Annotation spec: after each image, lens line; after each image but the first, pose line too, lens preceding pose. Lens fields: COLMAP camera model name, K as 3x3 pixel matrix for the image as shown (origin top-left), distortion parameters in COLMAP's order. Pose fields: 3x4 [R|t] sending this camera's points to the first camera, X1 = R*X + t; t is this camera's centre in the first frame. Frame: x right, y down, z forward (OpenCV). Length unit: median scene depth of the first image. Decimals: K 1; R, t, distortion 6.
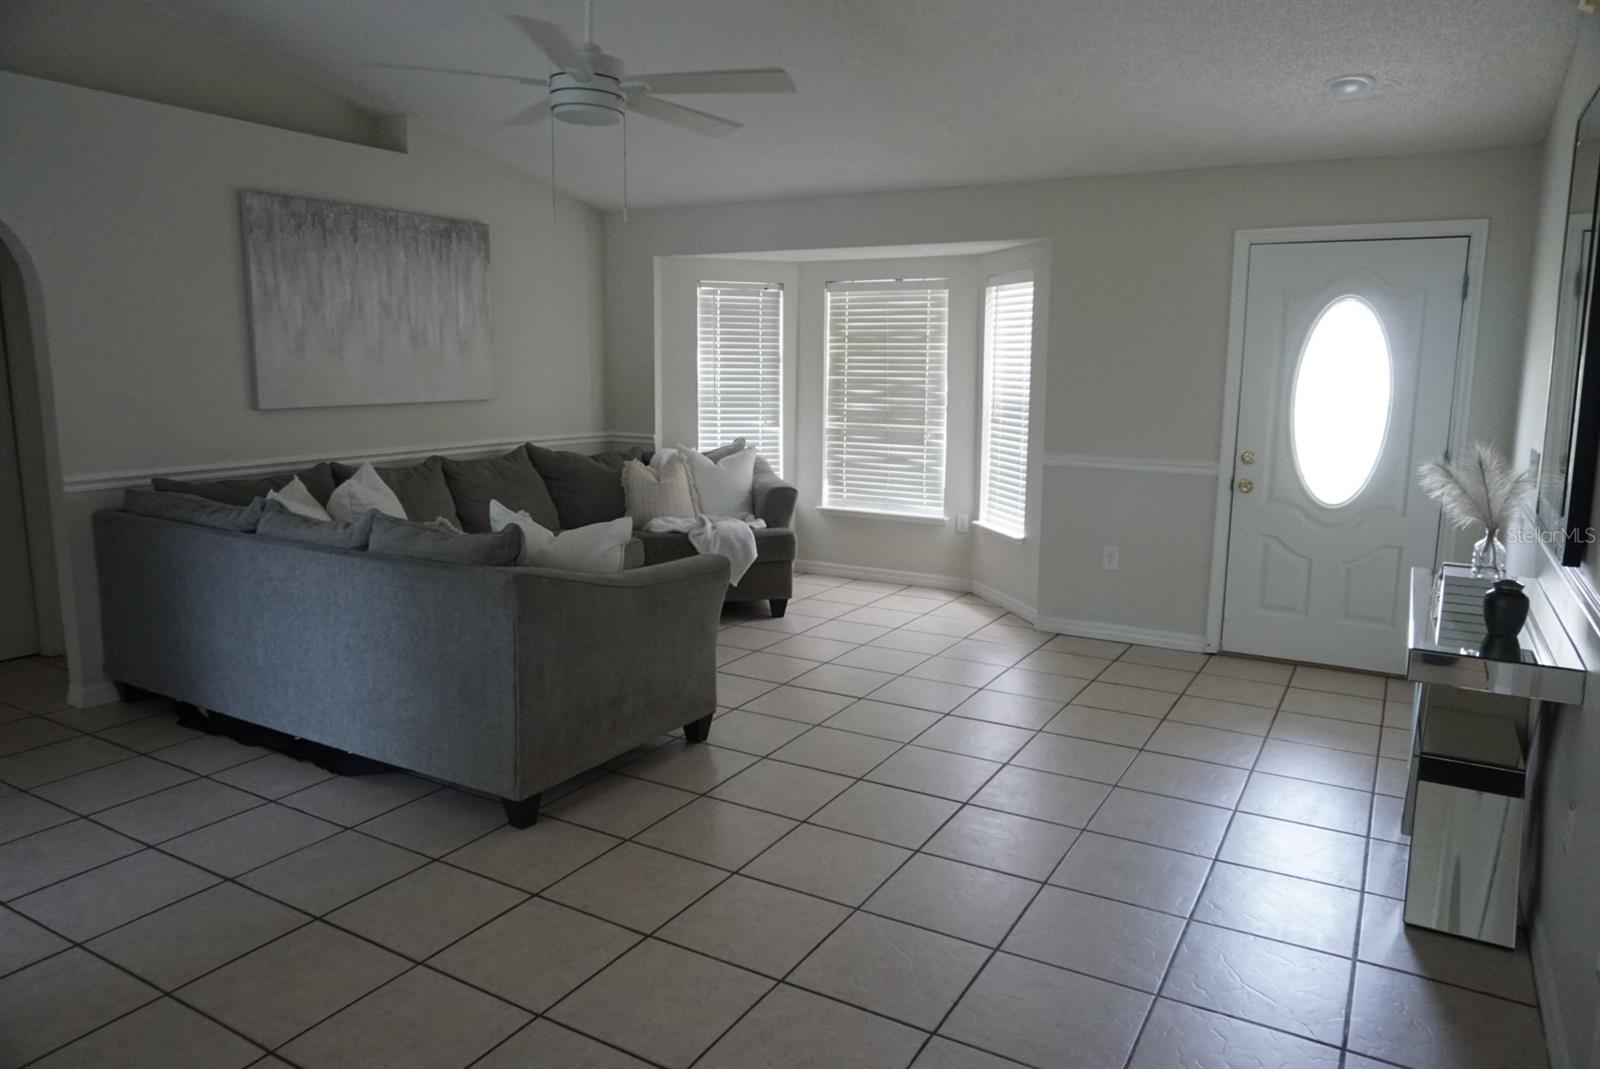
lens RADIAL K [[1067.3, 0, 799.4], [0, 1067.3, 534.5], [0, 0, 1]] dist [-0.007814, -0.002076]
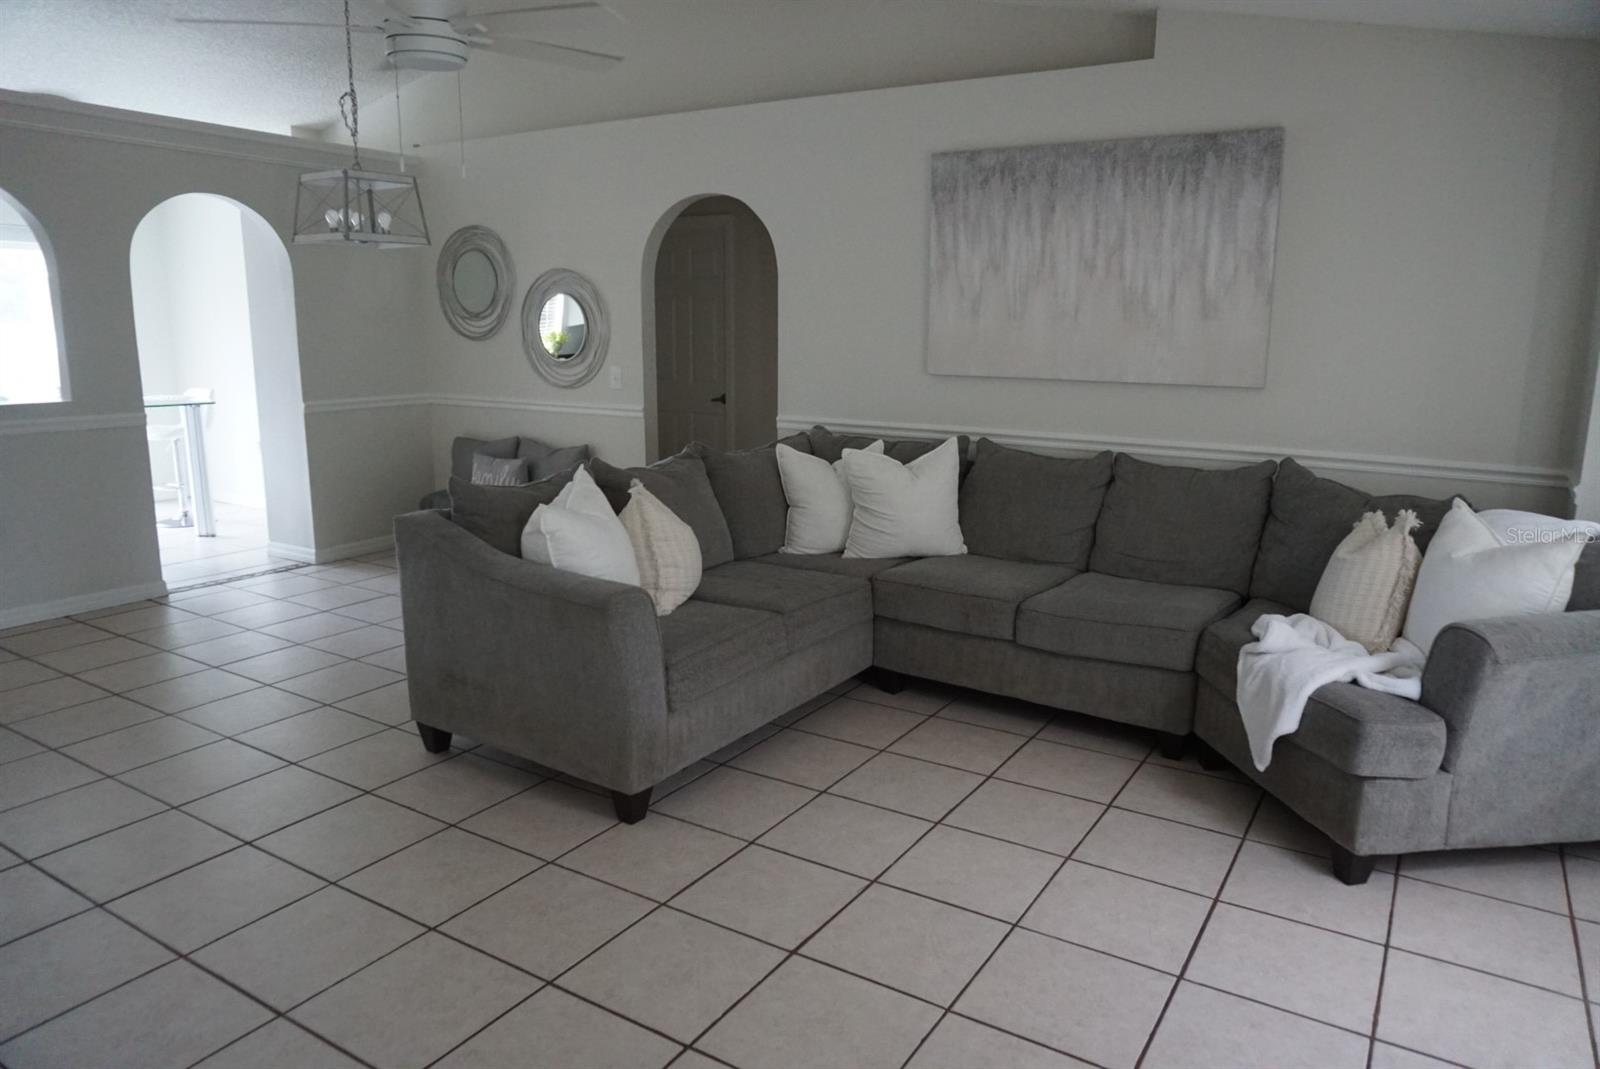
lens RADIAL K [[1067.3, 0, 801.6], [0, 1067.3, 528.2], [0, 0, 1]] dist [-0.007814, -0.002076]
pose [[-0.030662, 0.186730, -0.981933, 0.455905], [-0.174434, 0.966319, 0.189208, -0.130028], [0.984191, 0.177084, 0.002942, 0.800885]]
